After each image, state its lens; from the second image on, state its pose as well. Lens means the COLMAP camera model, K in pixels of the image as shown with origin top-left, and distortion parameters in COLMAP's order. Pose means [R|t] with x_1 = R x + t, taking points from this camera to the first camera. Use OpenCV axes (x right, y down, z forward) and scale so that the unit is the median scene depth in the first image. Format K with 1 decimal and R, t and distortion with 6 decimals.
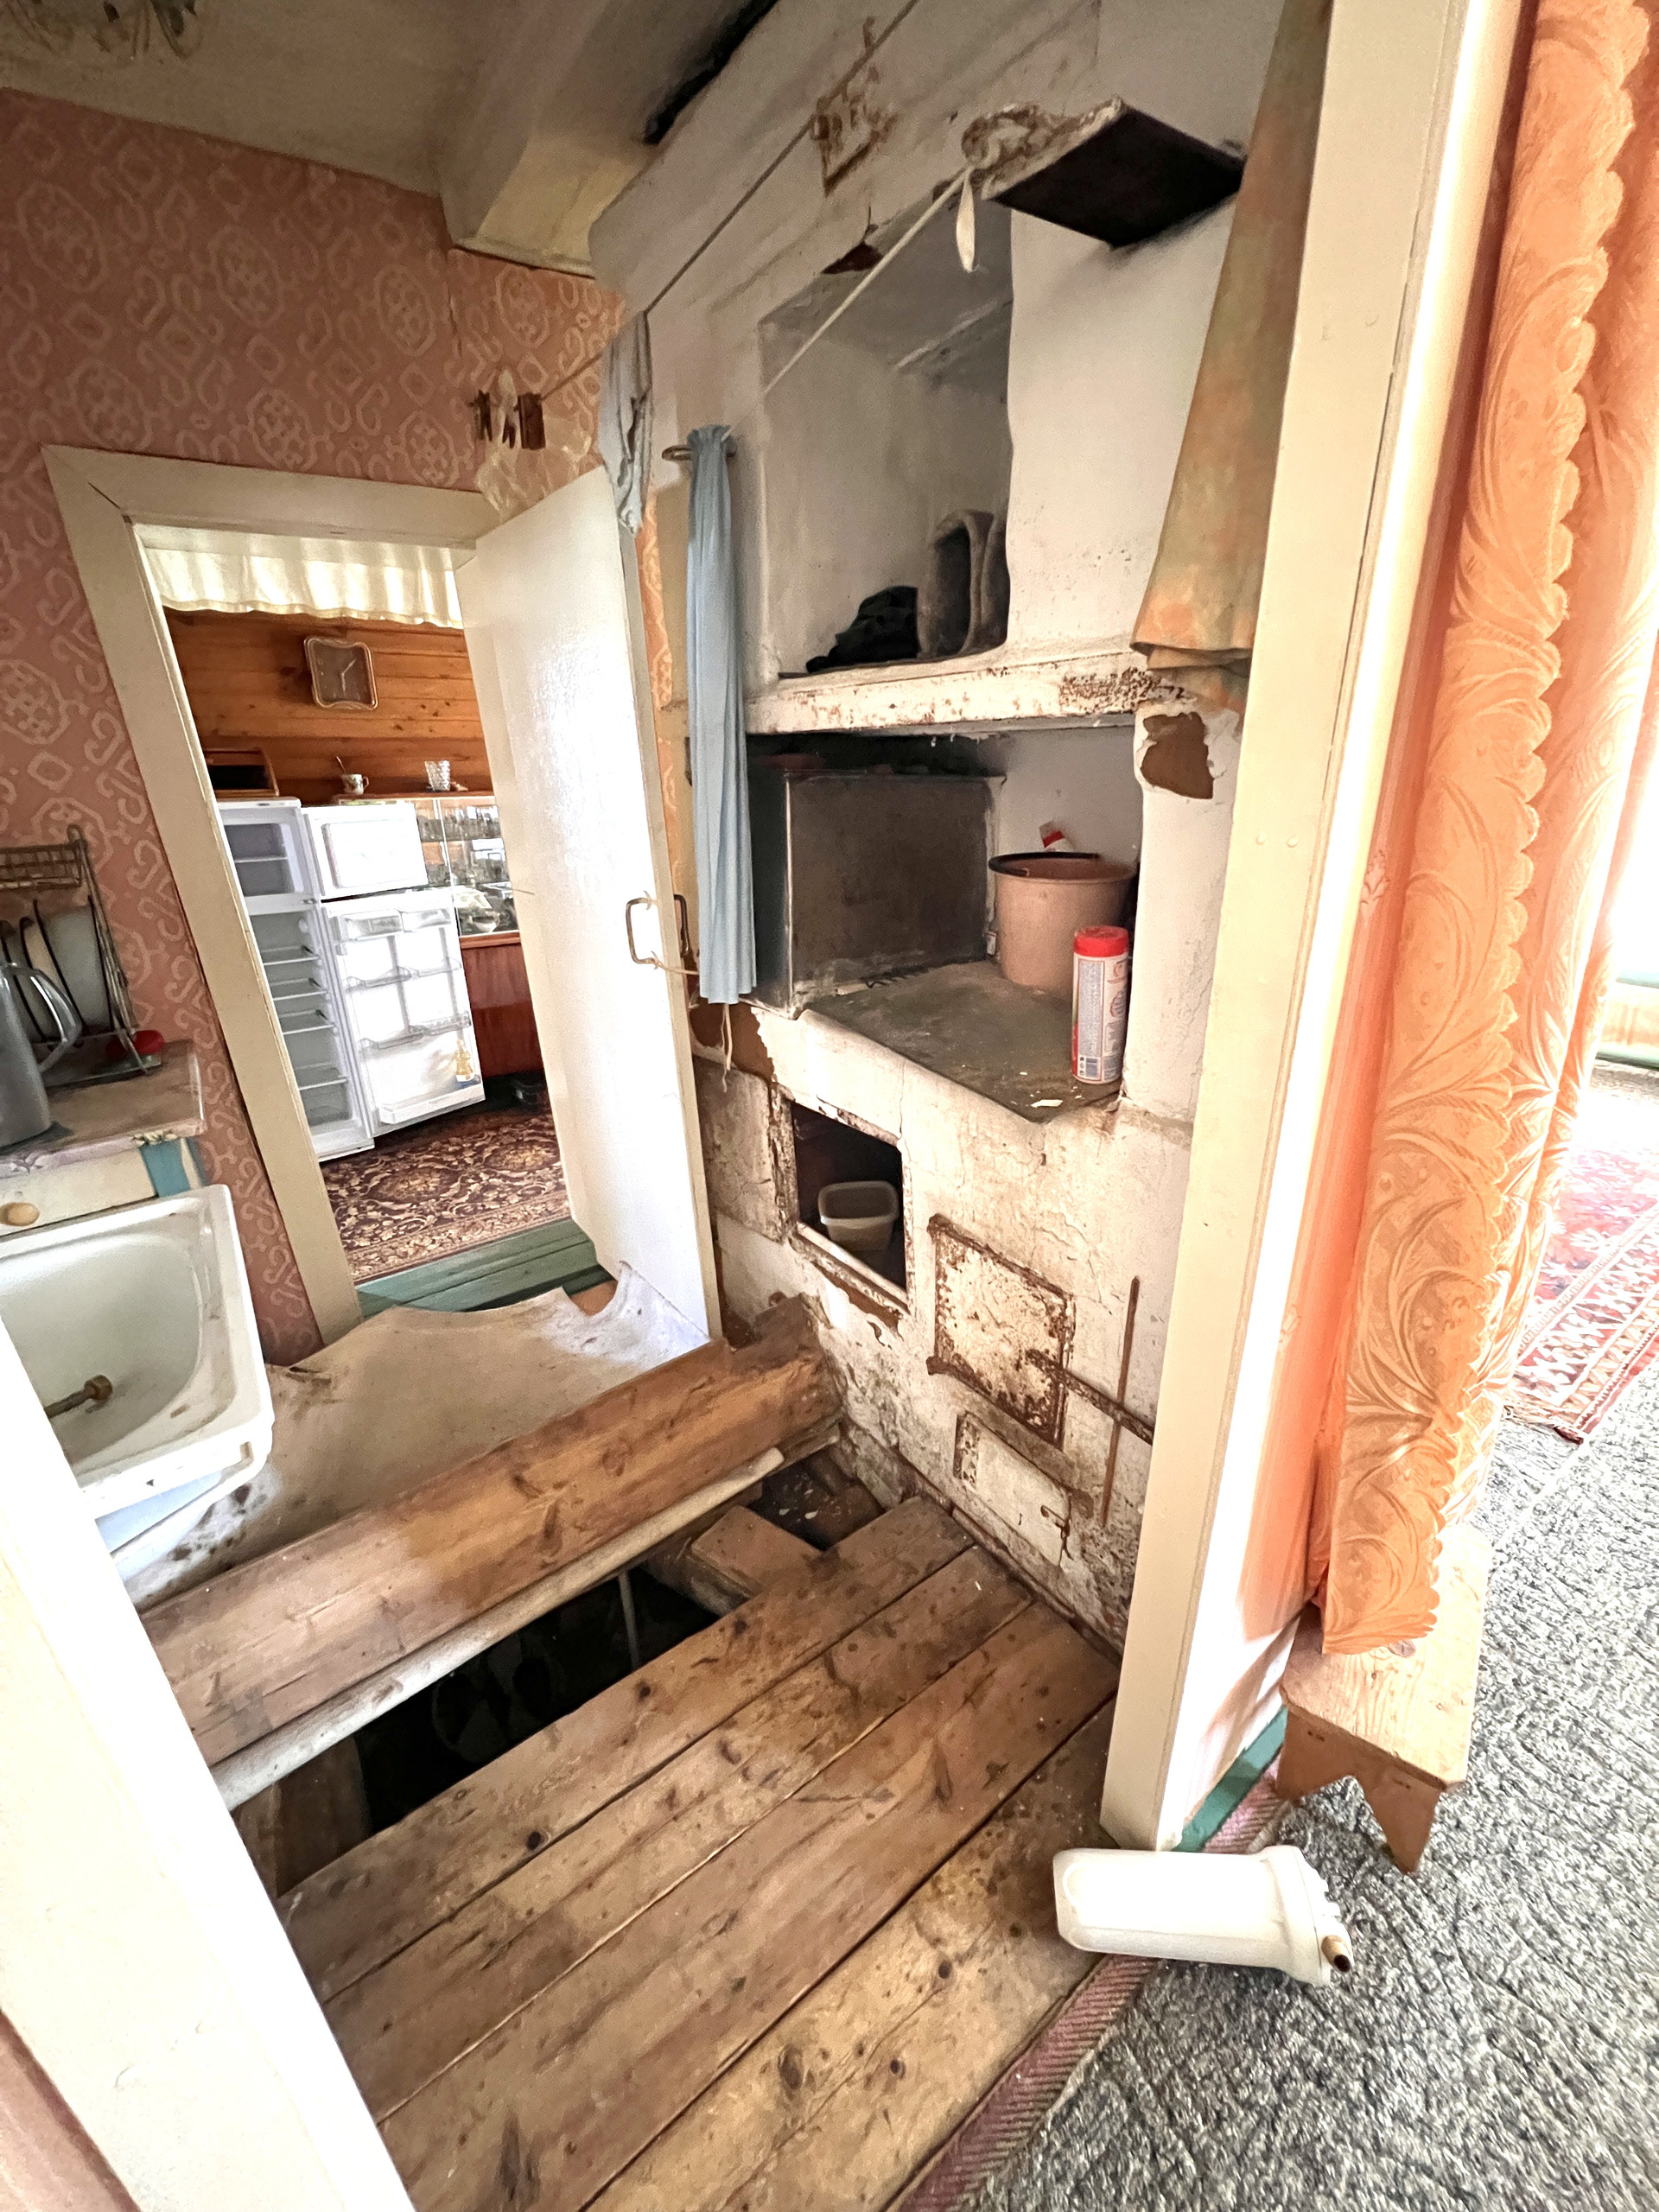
lens RADIAL K [[883.4, 0, 842.2], [0, 883.4, 1092.9], [0, 0, 1]] dist [-0.000667, 0.000441]
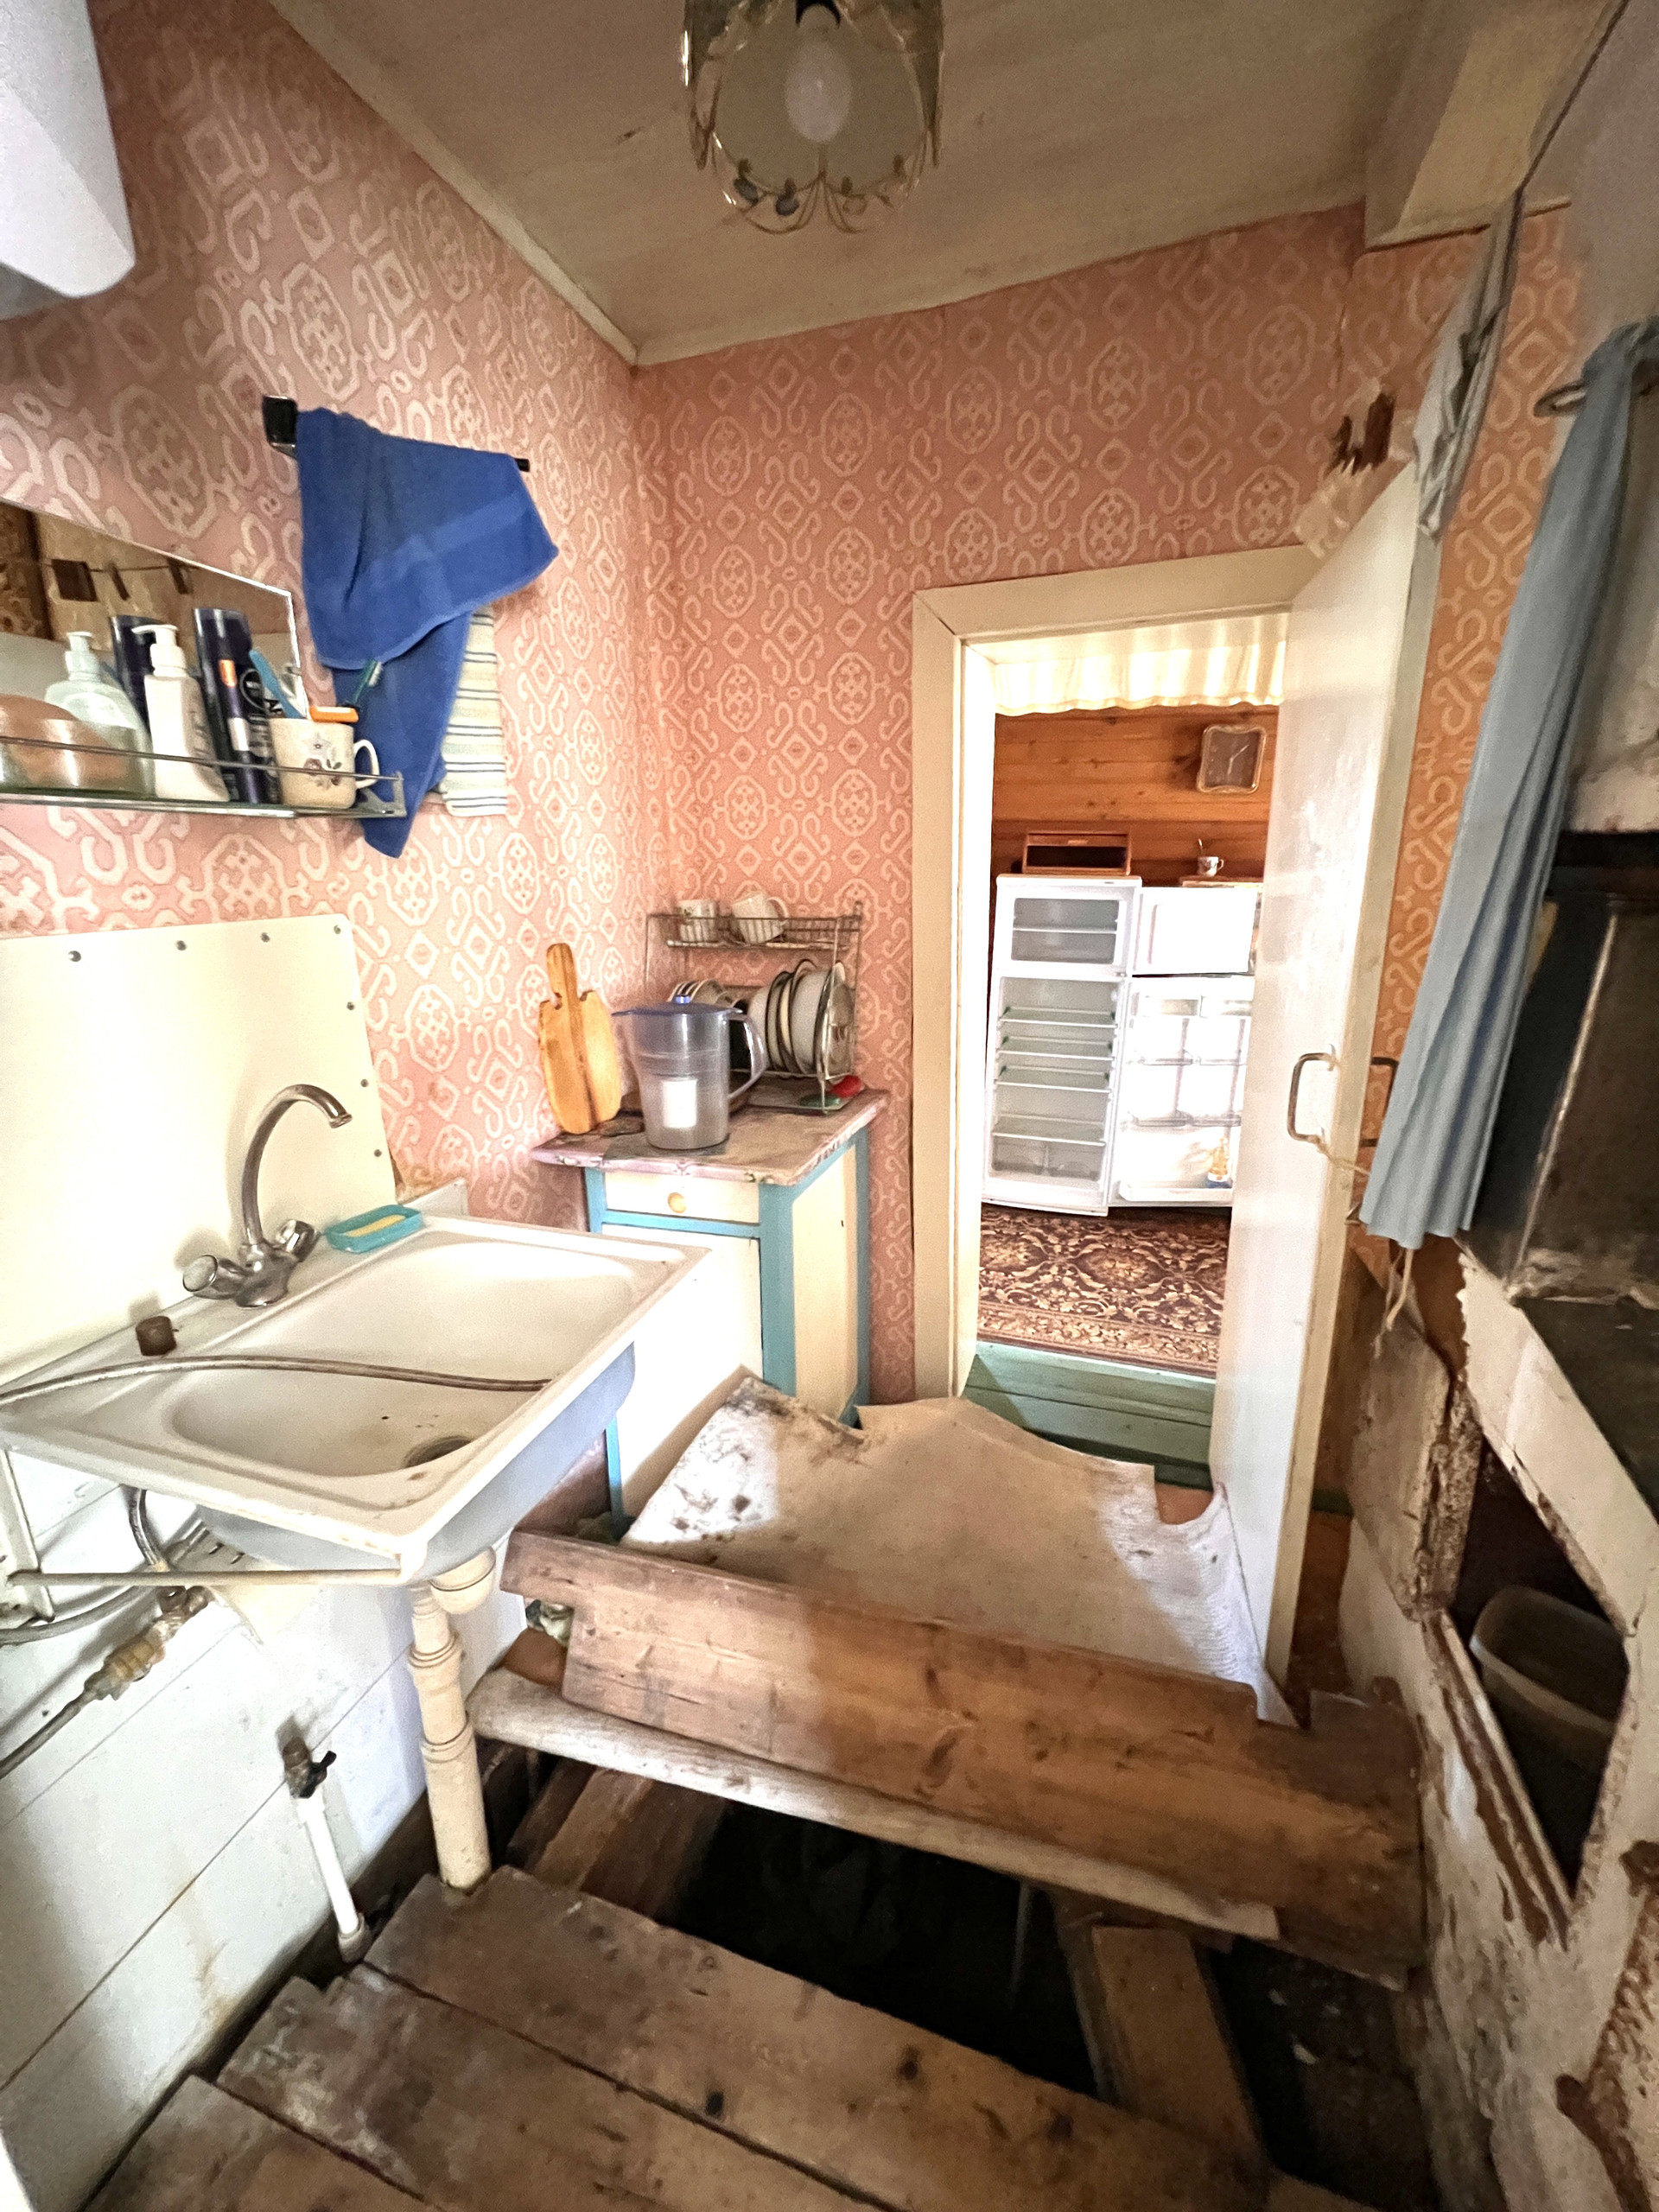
lens RADIAL K [[883.4, 0, 832.8], [0, 883.4, 1096.7], [0, 0, 1]] dist [-0.000667, 0.000441]
pose [[0.582595, 0.239940, -0.776538, 0.092087], [-0.296392, 0.952356, 0.071898, -0.109357], [0.756792, 0.188272, 0.625954, 0.236531]]
